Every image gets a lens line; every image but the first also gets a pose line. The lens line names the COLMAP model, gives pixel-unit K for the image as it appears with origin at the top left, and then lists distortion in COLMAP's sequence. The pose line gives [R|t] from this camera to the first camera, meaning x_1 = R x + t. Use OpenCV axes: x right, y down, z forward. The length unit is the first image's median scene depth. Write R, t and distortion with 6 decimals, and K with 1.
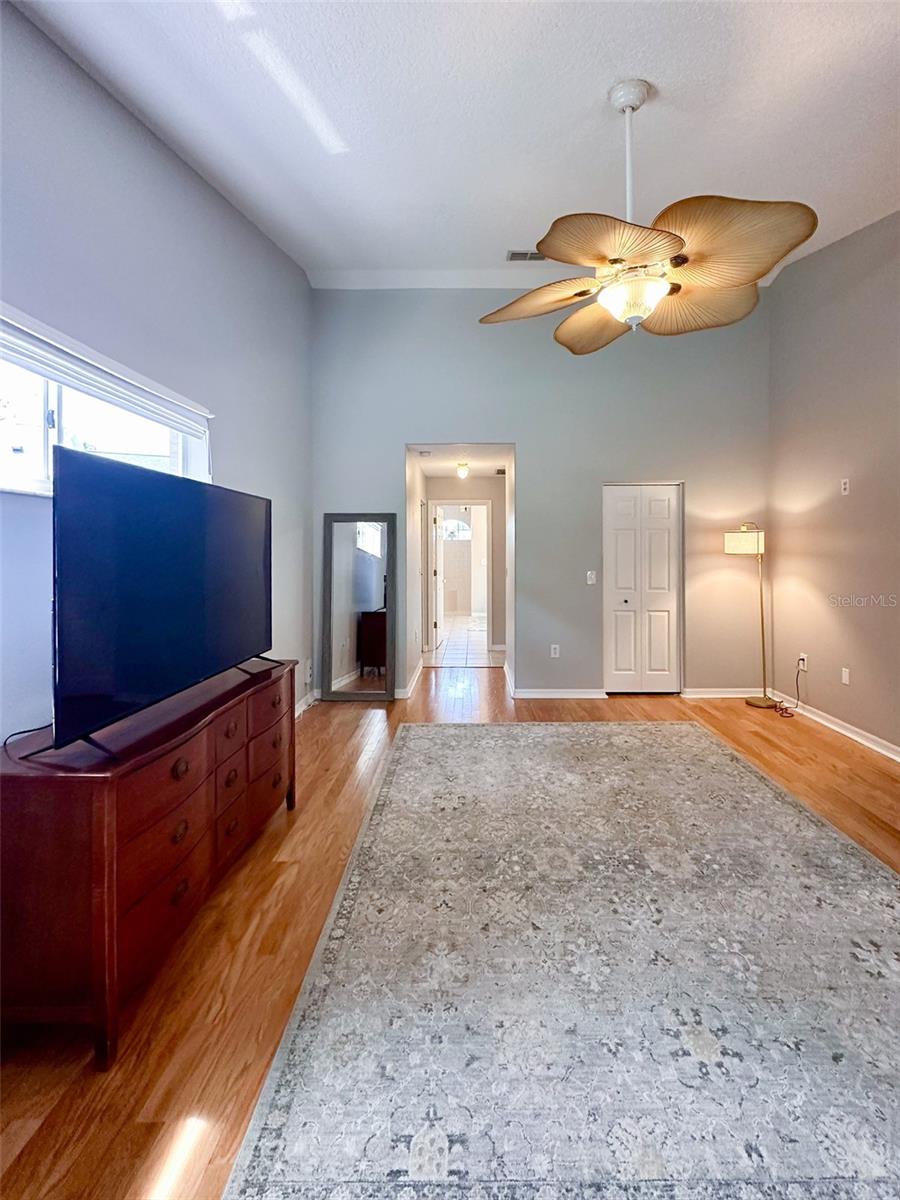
lens RADIAL K [[496.4, 0, 487.3], [0, 496.4, 546.8], [0, 0, 1]] dist [-0.004142, 0.000766]
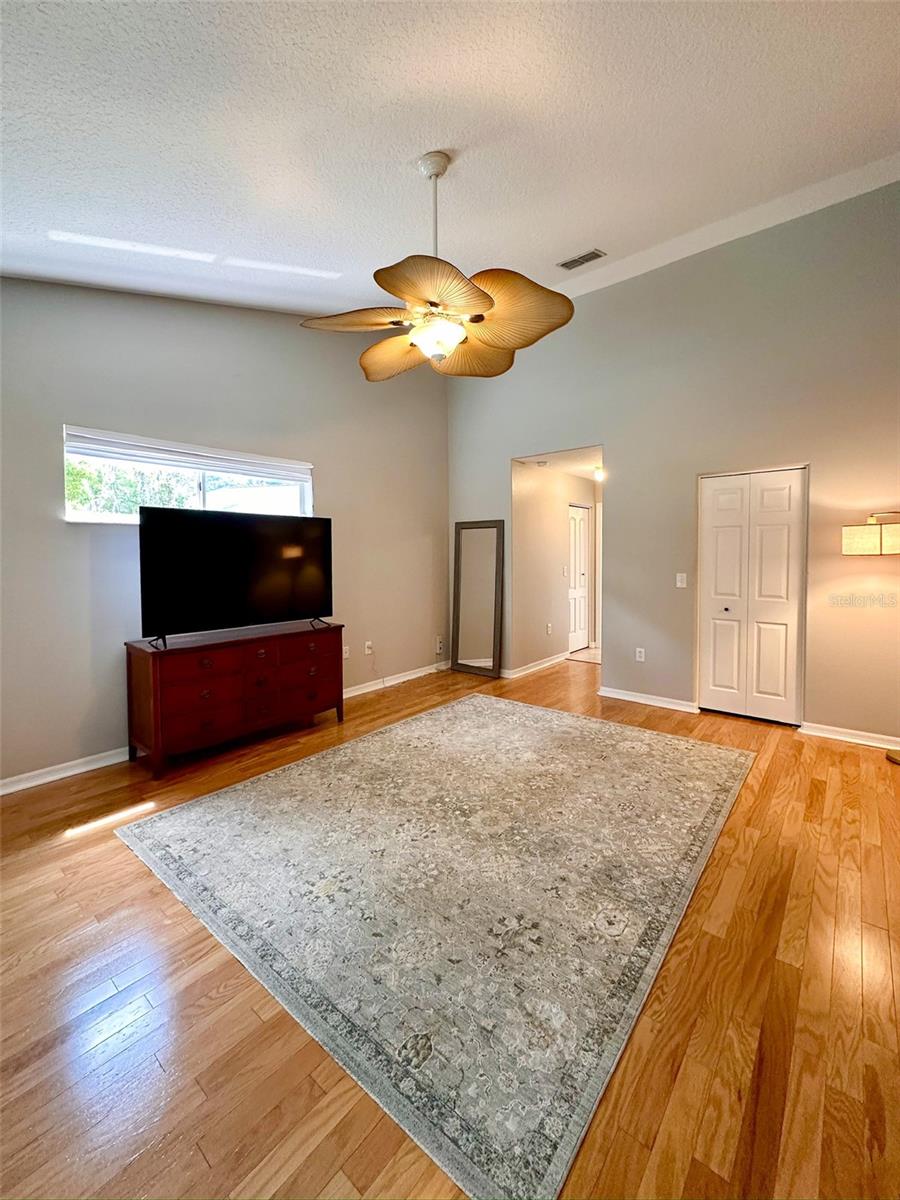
lens RADIAL K [[496.4, 0, 476.5], [0, 496.4, 568.0], [0, 0, 1]] dist [-0.004142, 0.000766]
pose [[0.782346, 0.017153, -0.622607, 0.873953], [0.006144, 0.999360, 0.035253, 0.007584], [0.622813, -0.031405, 0.781740, 0.084816]]
